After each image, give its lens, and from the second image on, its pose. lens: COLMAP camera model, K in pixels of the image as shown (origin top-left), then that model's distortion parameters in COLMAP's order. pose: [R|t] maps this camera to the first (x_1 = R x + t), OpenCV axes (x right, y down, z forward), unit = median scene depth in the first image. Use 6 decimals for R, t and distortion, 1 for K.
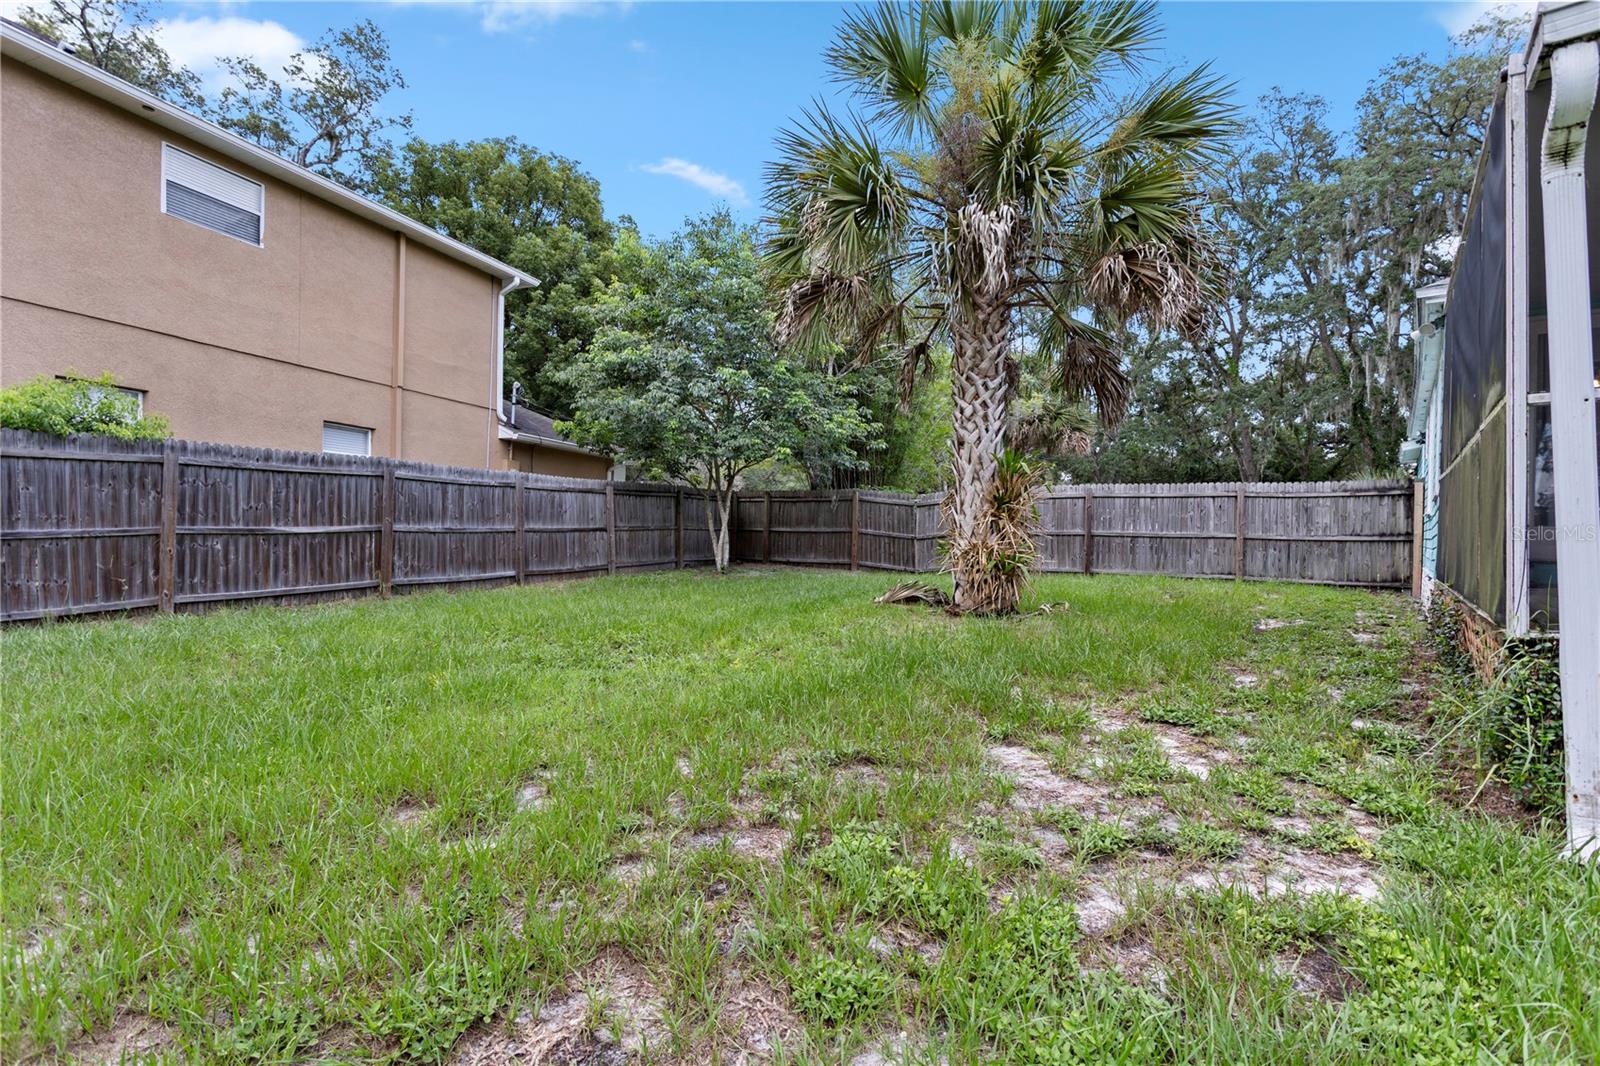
lens RADIAL K [[777.4, 0, 798.0], [0, 777.4, 542.7], [0, 0, 1]] dist [-0.036723, 0.014251]
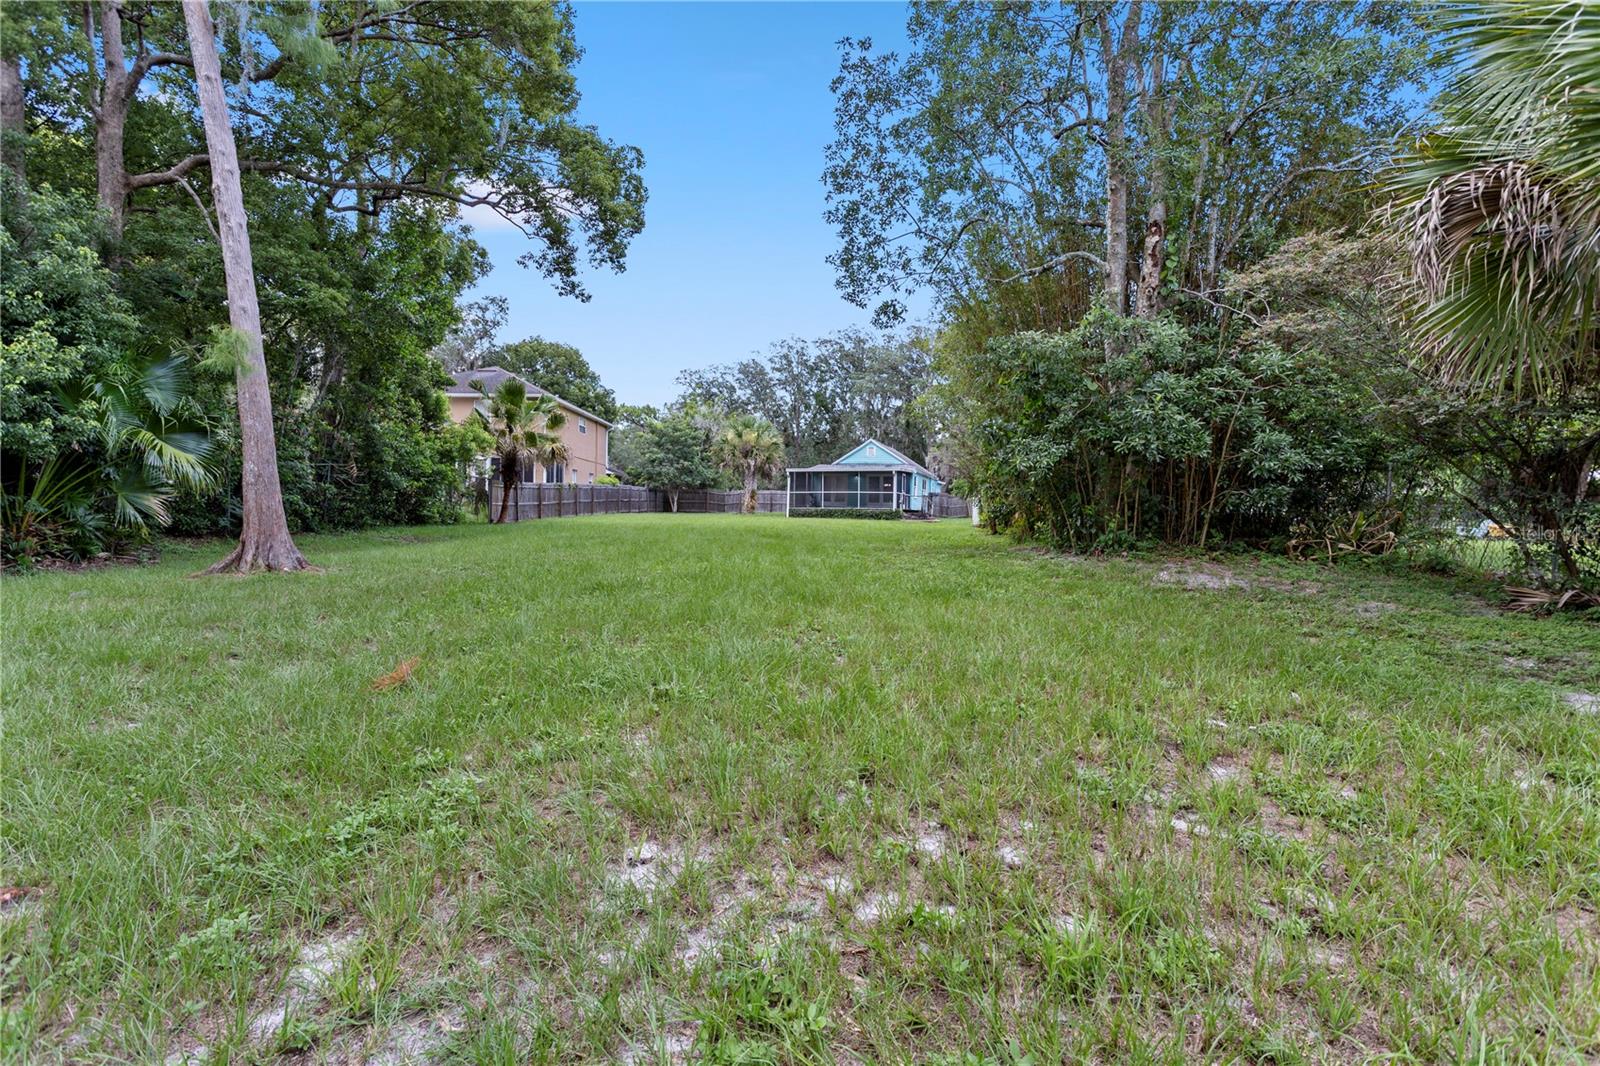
lens RADIAL K [[777.4, 0, 799.5], [0, 777.4, 528.4], [0, 0, 1]] dist [-0.036723, 0.014251]
pose [[0.951238, -0.007271, 0.308372, -0.751884], [0.001826, 0.999837, 0.017943, 0.046897], [-0.308452, -0.016505, 0.951097, -2.918002]]
